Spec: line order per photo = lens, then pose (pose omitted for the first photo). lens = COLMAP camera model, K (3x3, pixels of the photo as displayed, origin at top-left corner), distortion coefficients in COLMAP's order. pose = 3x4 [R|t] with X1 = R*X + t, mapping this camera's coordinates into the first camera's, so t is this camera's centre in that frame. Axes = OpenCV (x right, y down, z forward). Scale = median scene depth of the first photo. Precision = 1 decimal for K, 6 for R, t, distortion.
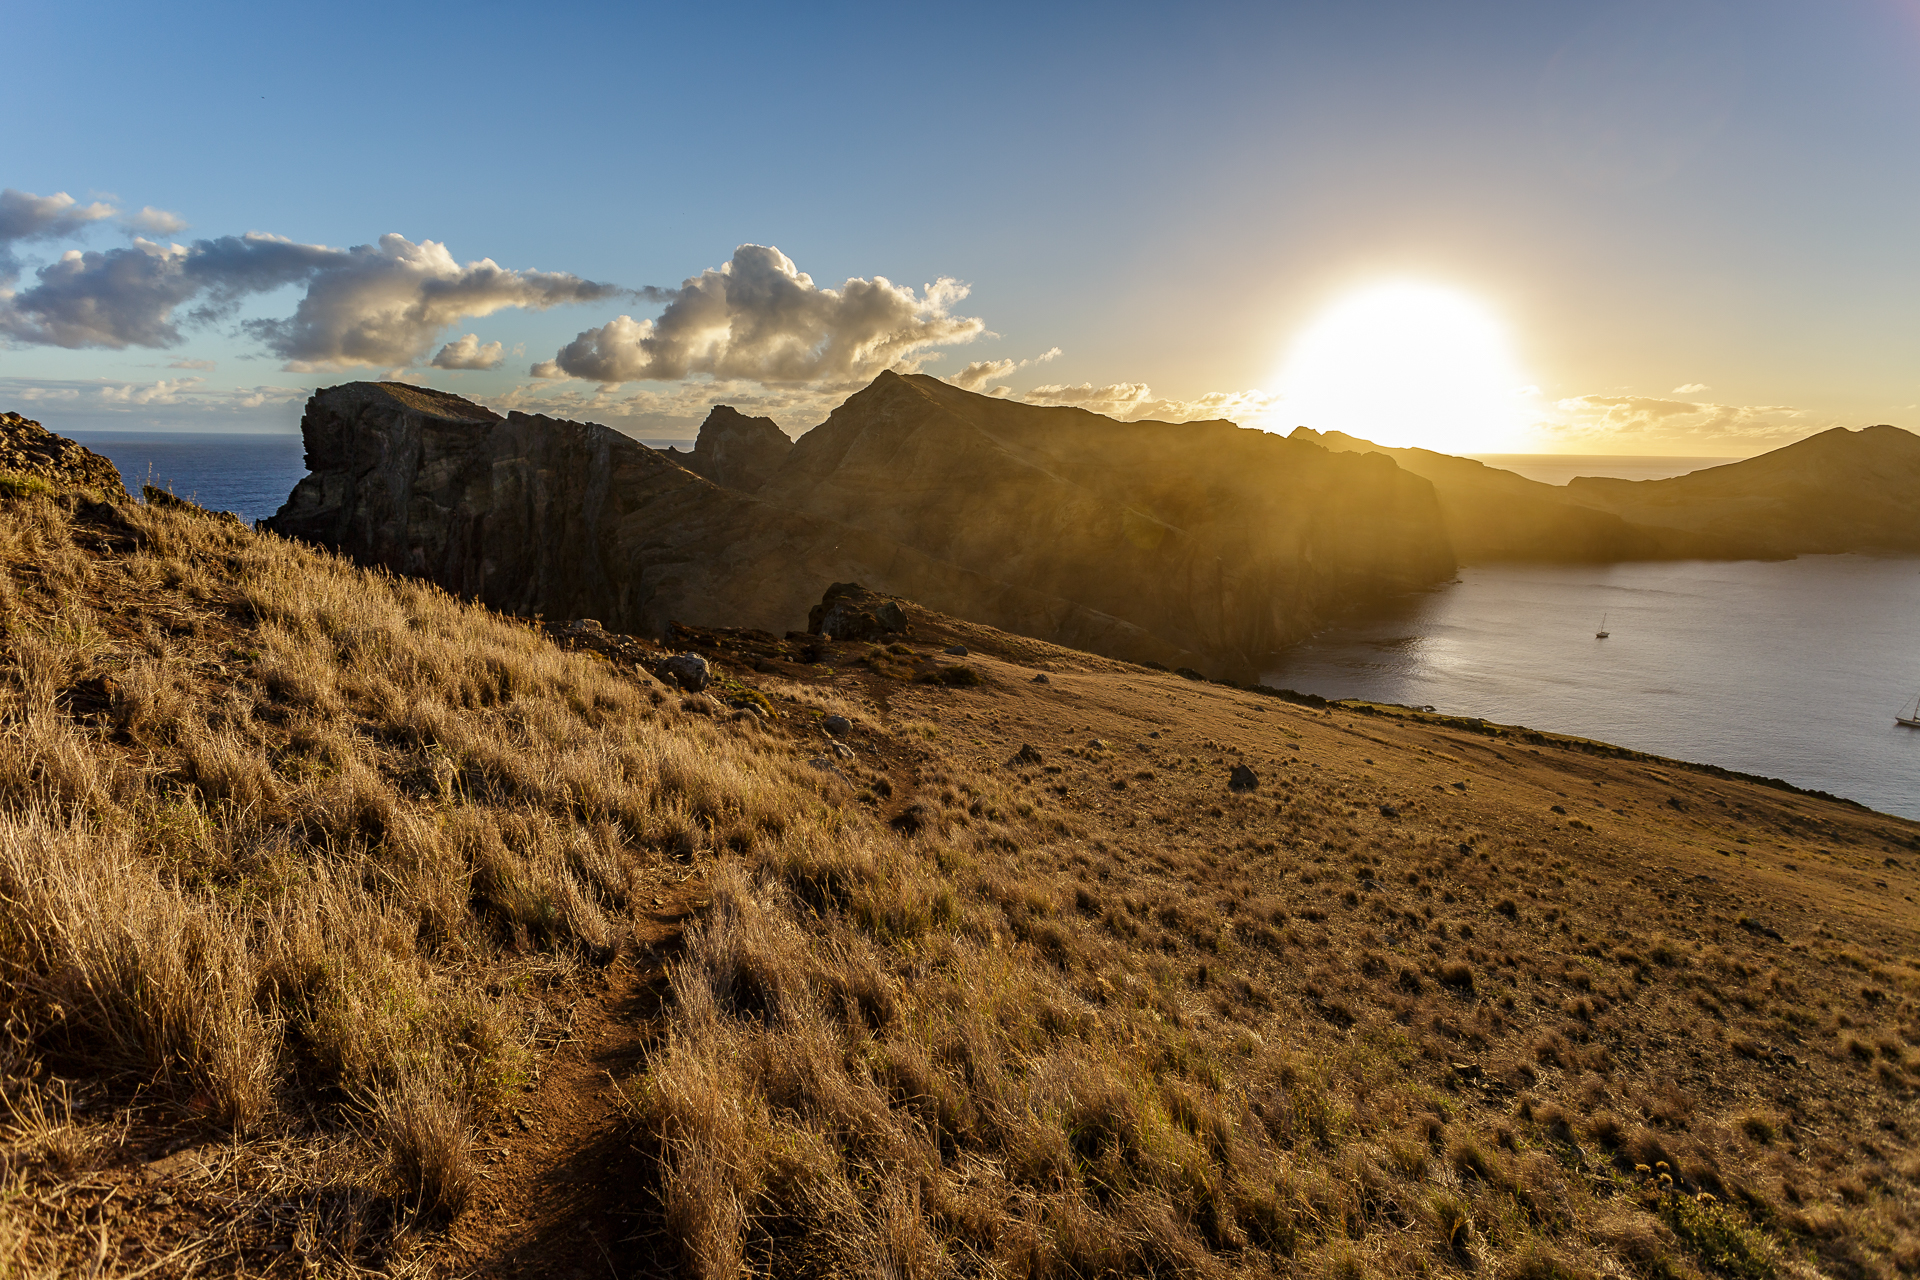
lens RADIAL K [[963.6, 0, 947.3], [0, 963.6, 629.0], [0, 0, 1]] dist [0.008730, 0.000438]
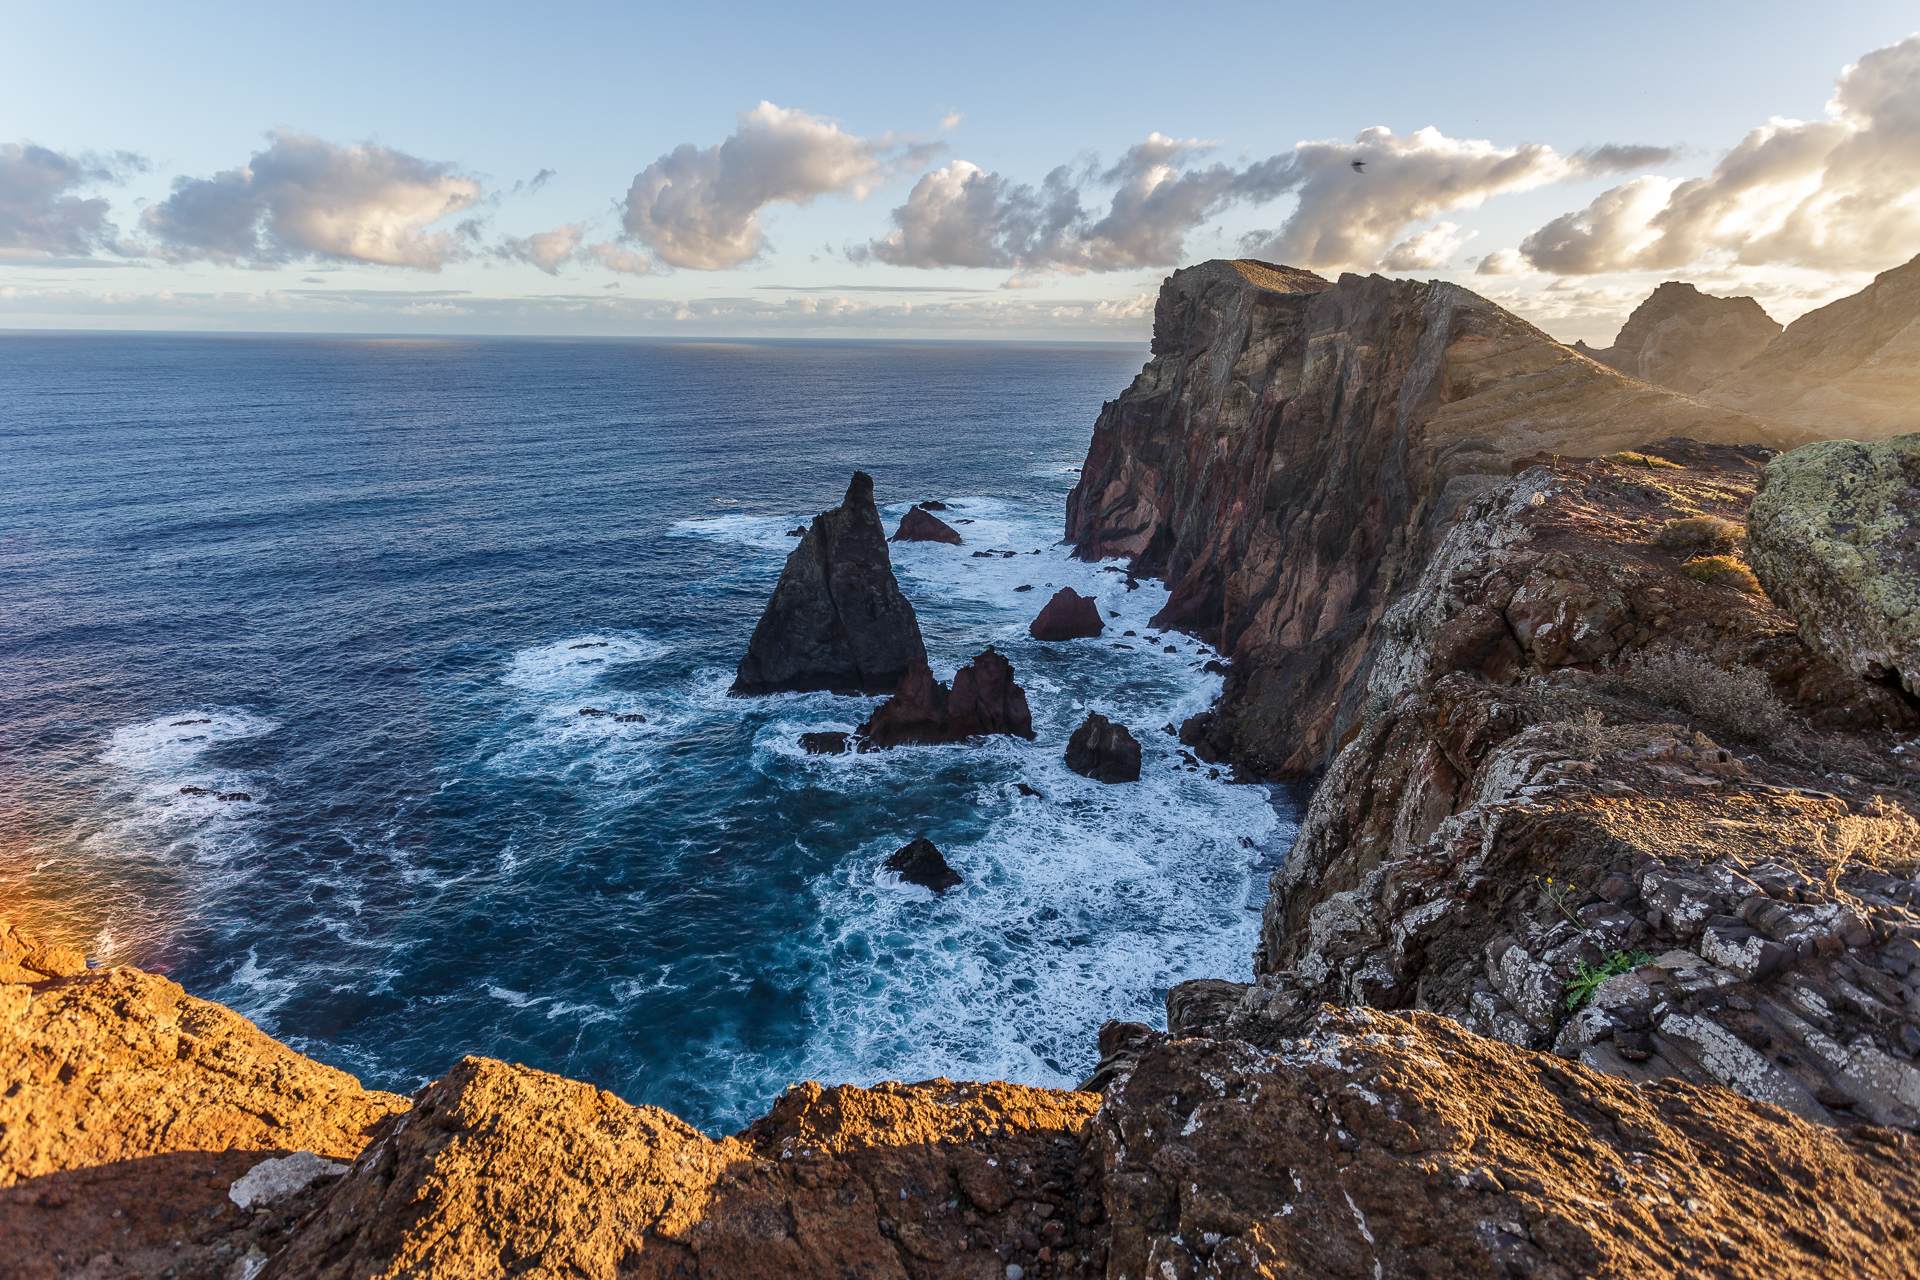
lens RADIAL K [[963.6, 0, 935.4], [0, 963.6, 646.7], [0, 0, 1]] dist [0.008730, 0.000438]
pose [[0.653246, 0.230068, -0.721345, -0.013034], [-0.155703, 0.973173, 0.169383, -0.002230], [0.740963, 0.001667, 0.671544, 0.175731]]
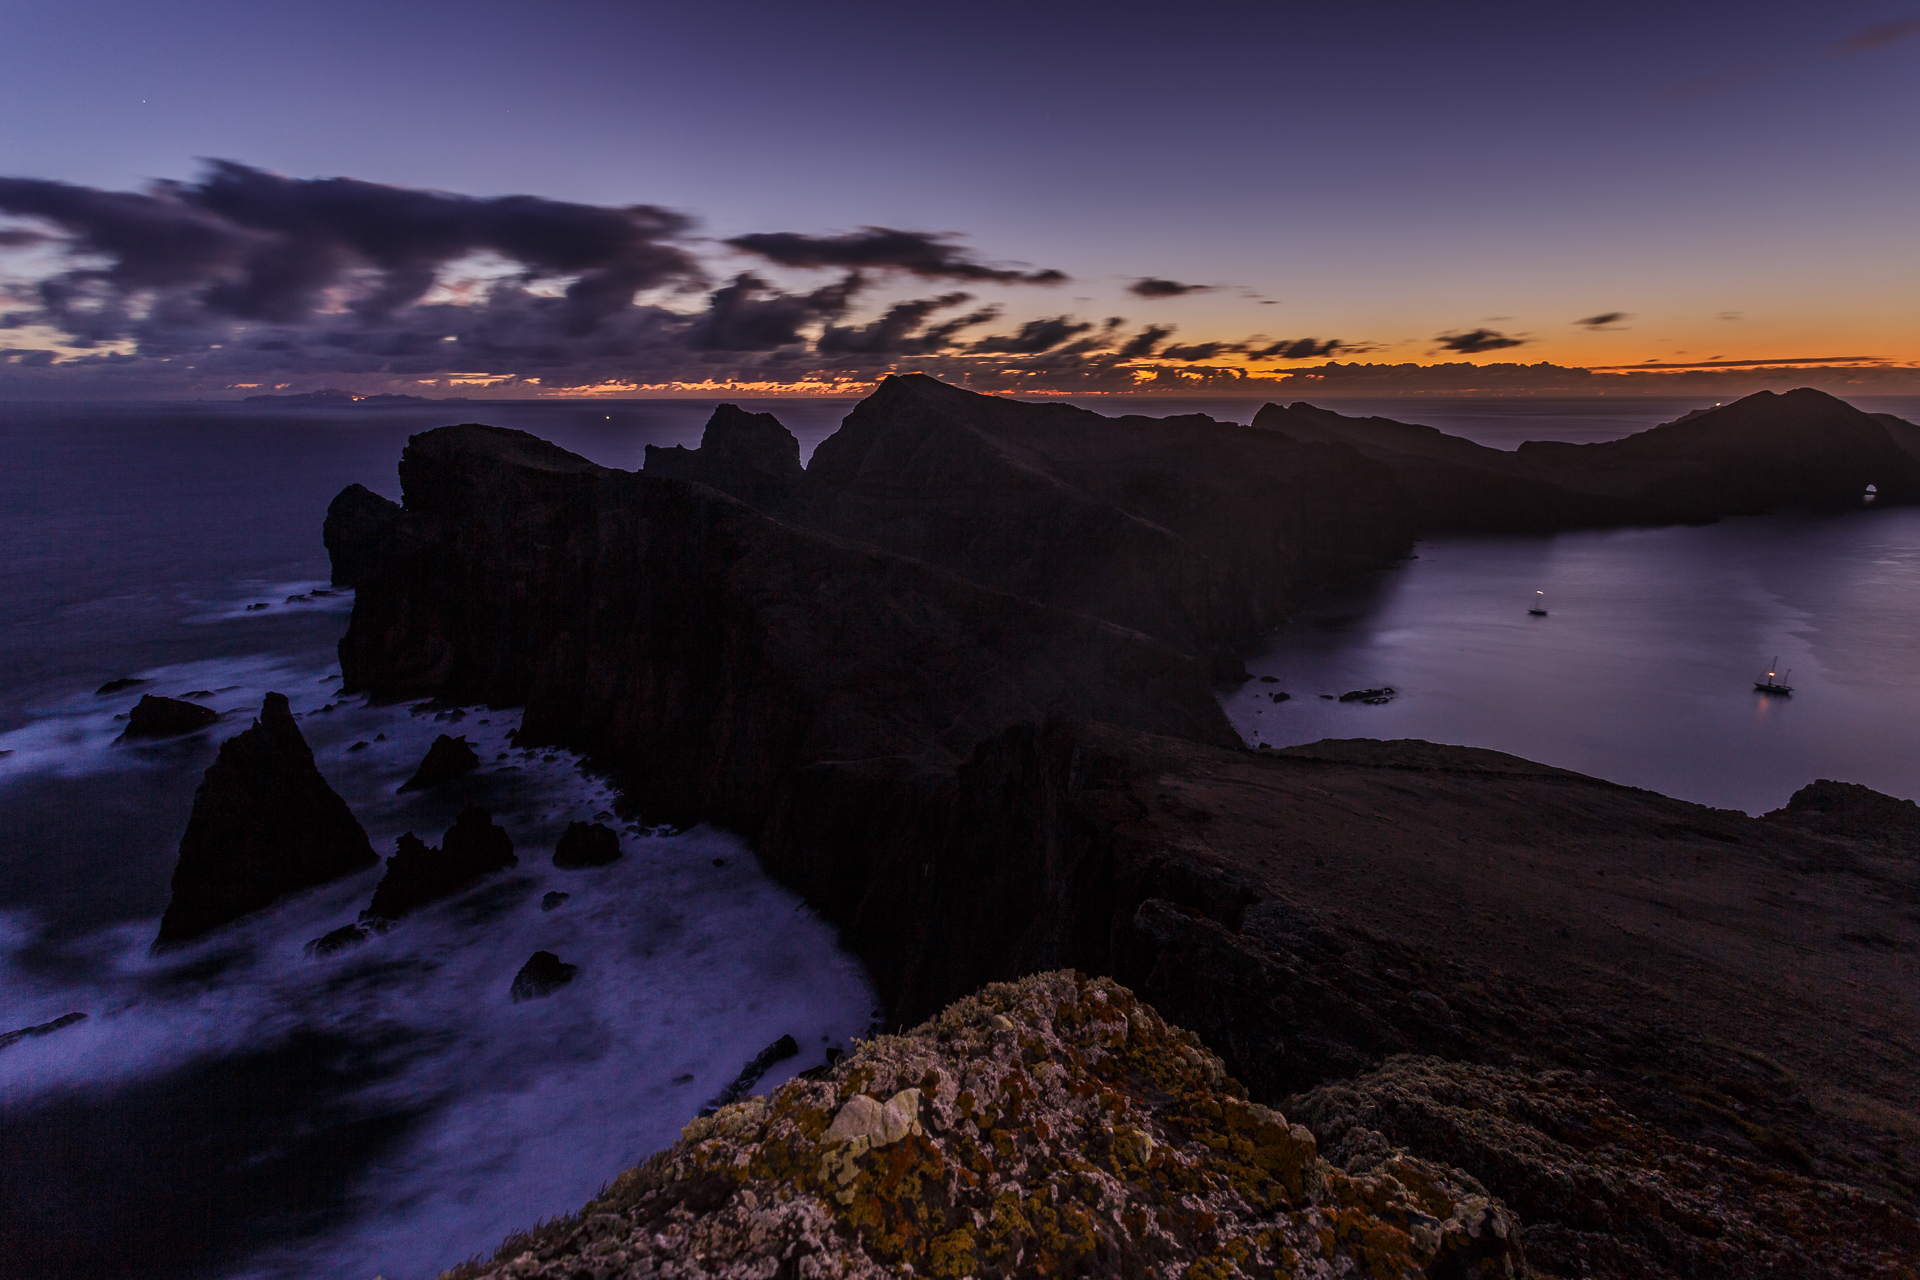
lens RADIAL K [[963.6, 0, 943.5], [0, 963.6, 631.8], [0, 0, 1]] dist [0.008730, 0.000438]
pose [[0.998921, -0.030662, 0.034883, -0.090260], [0.028851, 0.998267, 0.051280, -0.069425], [-0.036395, -0.050219, 0.998075, -0.167756]]
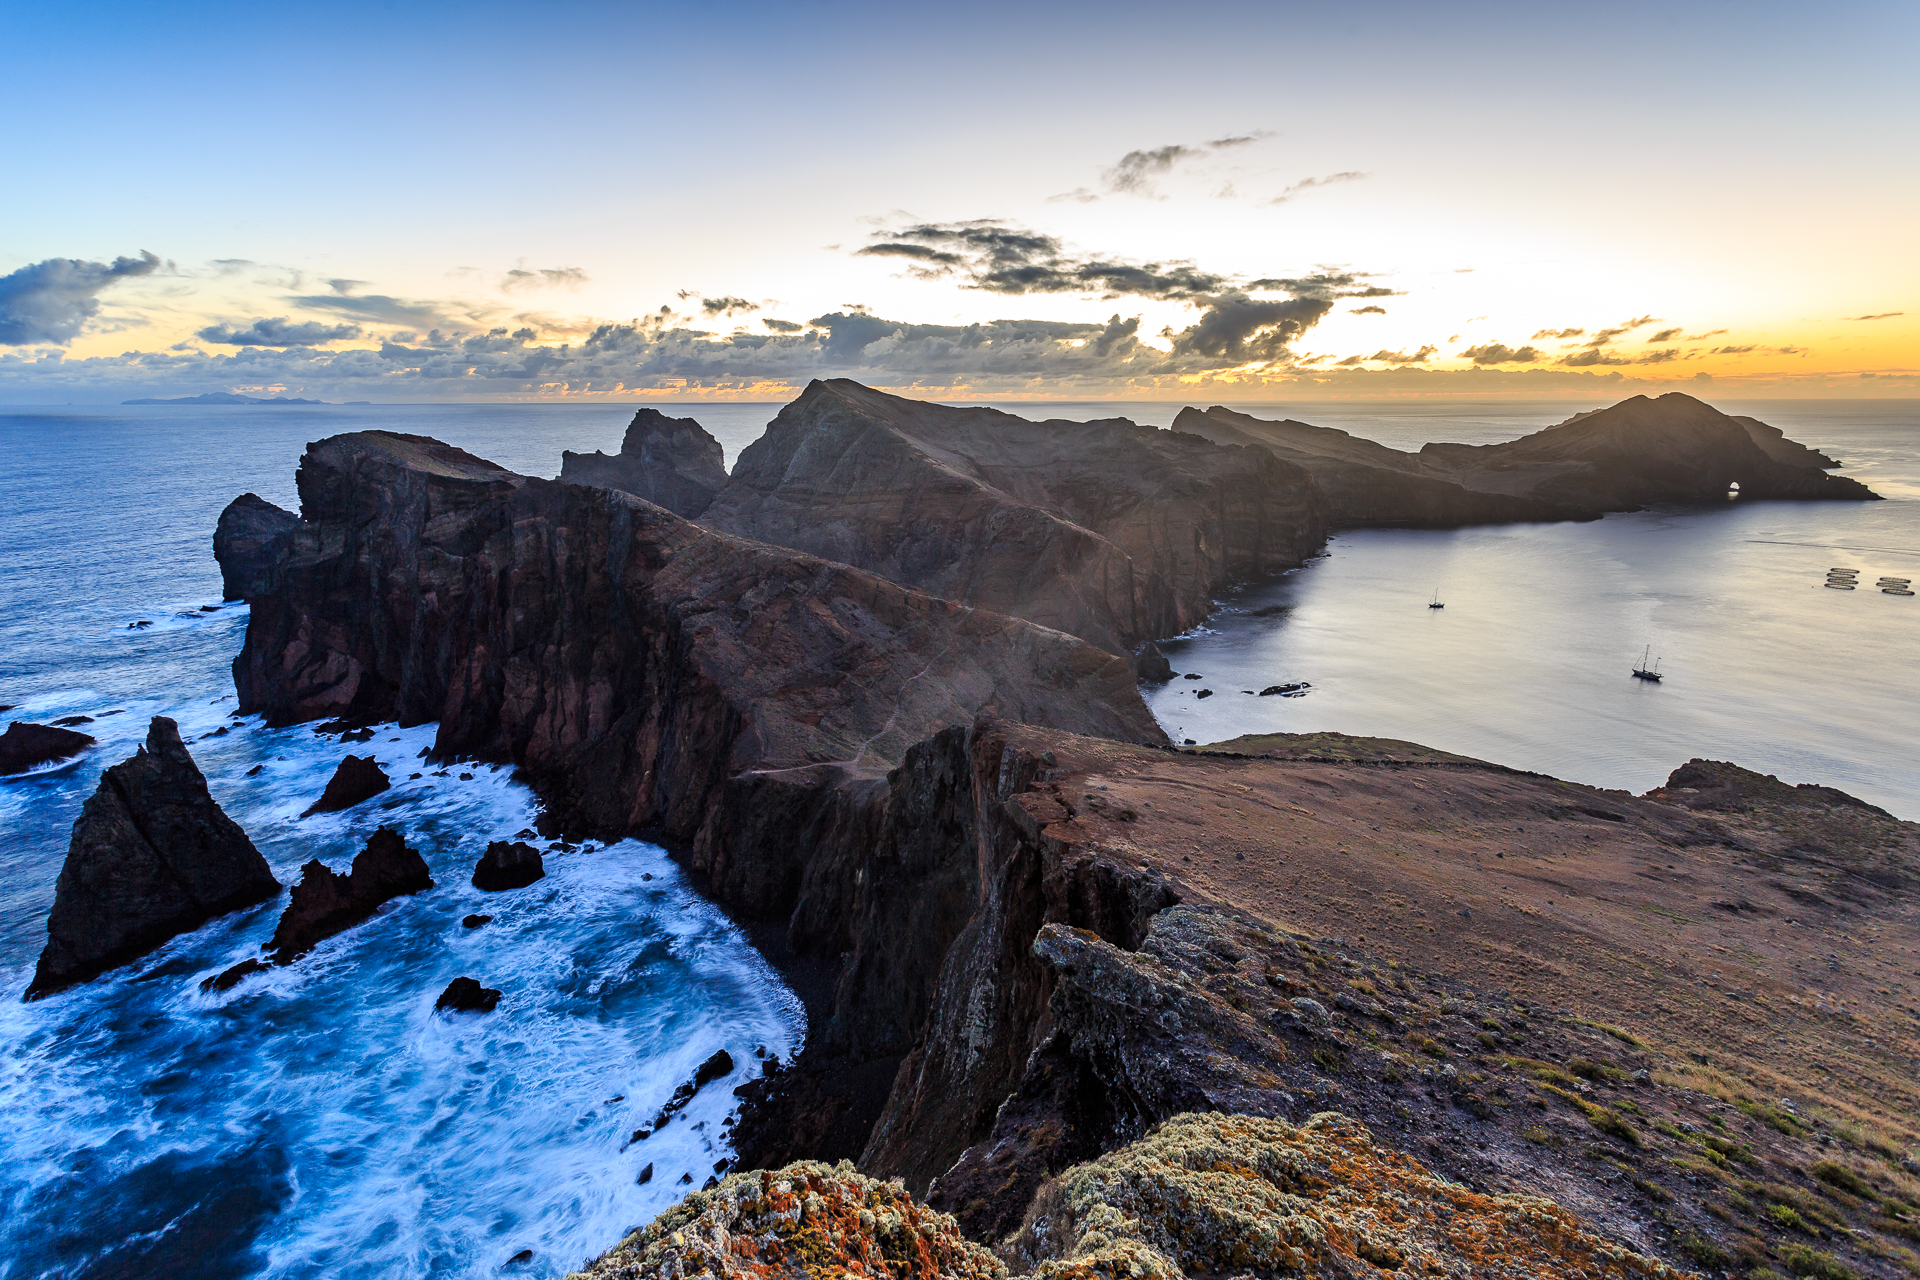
lens RADIAL K [[963.6, 0, 951.3], [0, 963.6, 631.1], [0, 0, 1]] dist [0.008730, 0.000438]
pose [[0.992184, -0.050508, 0.114106, -0.088409], [0.044930, 0.997691, 0.050933, -0.071909], [-0.116415, -0.045408, 0.992162, -0.170013]]
